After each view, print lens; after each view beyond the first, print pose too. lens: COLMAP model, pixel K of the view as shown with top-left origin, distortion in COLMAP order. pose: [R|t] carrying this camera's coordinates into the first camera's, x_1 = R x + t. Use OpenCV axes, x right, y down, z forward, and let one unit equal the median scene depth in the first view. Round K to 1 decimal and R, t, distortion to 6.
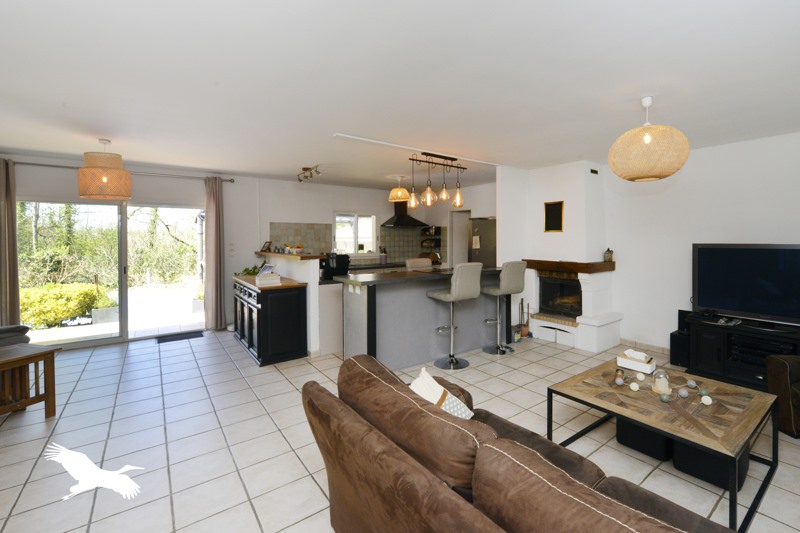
lens RADIAL K [[359.9, 0, 450.5], [0, 359.9, 239.5], [0, 0, 1]] dist [-0.011350, 0.000016]
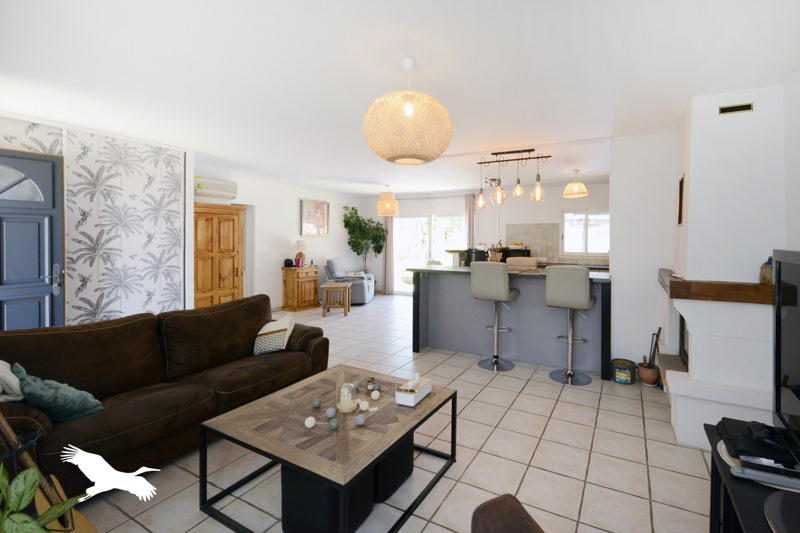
lens RADIAL K [[359.9, 0, 450.5], [0, 359.9, 239.5], [0, 0, 1]] dist [-0.011350, 0.000016]
pose [[0.398296, 0.007823, -0.917223, 0.776607], [-0.004747, 0.999968, 0.006467, -0.001183], [0.917244, 0.001779, 0.398321, 0.454003]]
